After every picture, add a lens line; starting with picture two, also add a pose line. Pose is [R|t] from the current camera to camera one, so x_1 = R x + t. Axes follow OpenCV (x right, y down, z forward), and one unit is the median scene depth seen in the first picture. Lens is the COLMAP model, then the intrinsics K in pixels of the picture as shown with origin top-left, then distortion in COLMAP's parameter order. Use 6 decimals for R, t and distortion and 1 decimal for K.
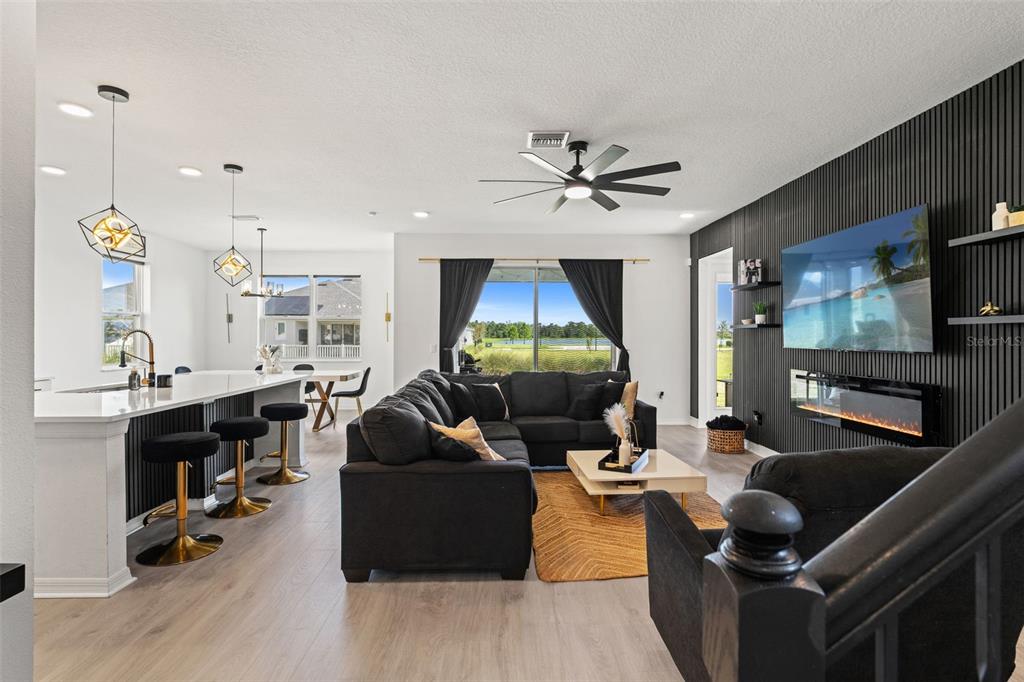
lens RADIAL K [[499.8, 0, 519.3], [0, 499.8, 330.7], [0, 0, 1]] dist [-0.004347, -0.002510]
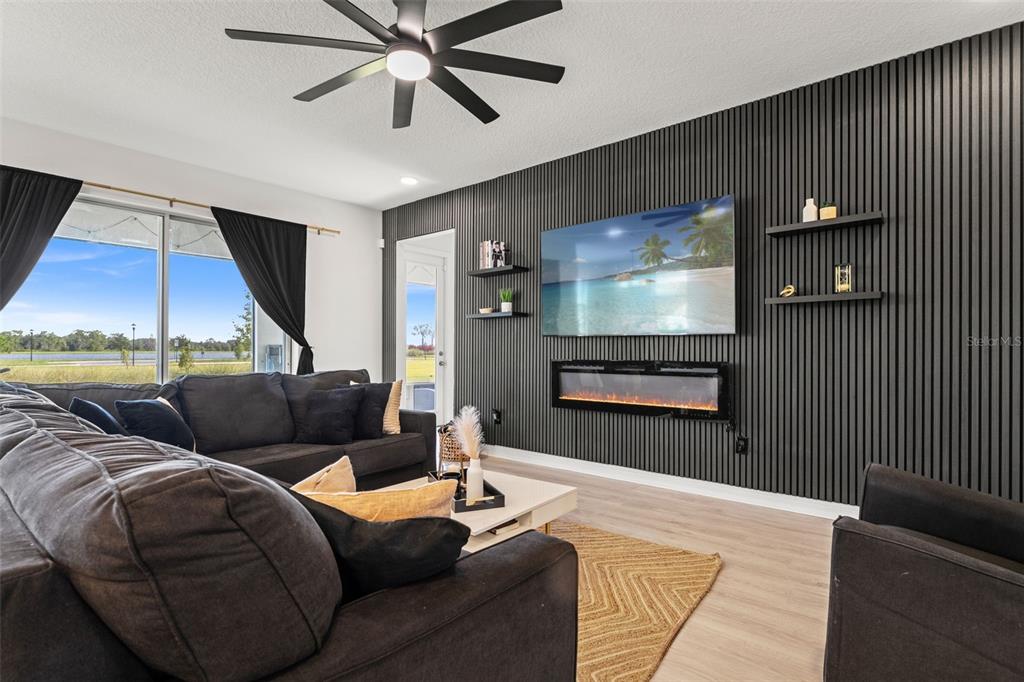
lens RADIAL K [[499.8, 0, 515.7], [0, 499.8, 346.3], [0, 0, 1]] dist [-0.004347, -0.002510]
pose [[0.676794, 0.006575, 0.736143, -0.175993], [-0.009584, 0.999954, -0.000120, 0.047025], [-0.736110, -0.006974, 0.676826, 0.362575]]
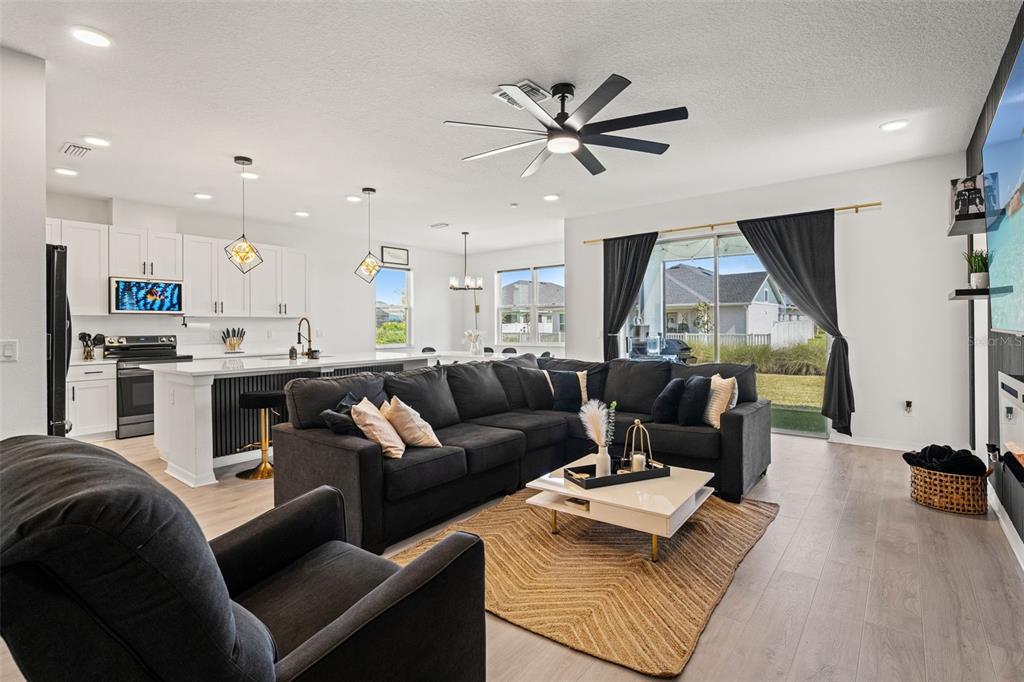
lens RADIAL K [[499.8, 0, 507.6], [0, 499.8, 324.4], [0, 0, 1]] dist [-0.004347, -0.002510]
pose [[0.749289, -0.009112, -0.662181, 0.445961], [0.015361, 0.999875, 0.003623, 0.014908], [0.662065, -0.012886, 0.749335, 0.227649]]
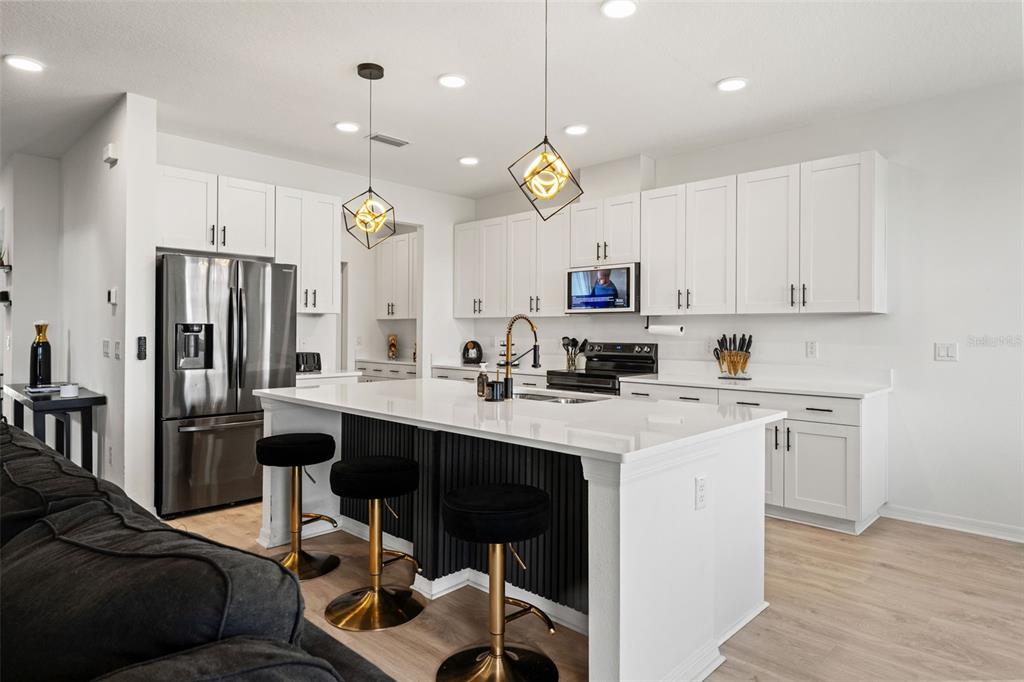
lens RADIAL K [[598.0, 0, 516.1], [0, 598.0, 329.9], [0, 0, 1]] dist [0.008672, -0.000209]
pose [[-0.723259, -0.003809, -0.690566, -0.128526], [0.003058, 0.999957, -0.008719, 0.018255], [0.690570, -0.008418, -0.723217, 1.161491]]
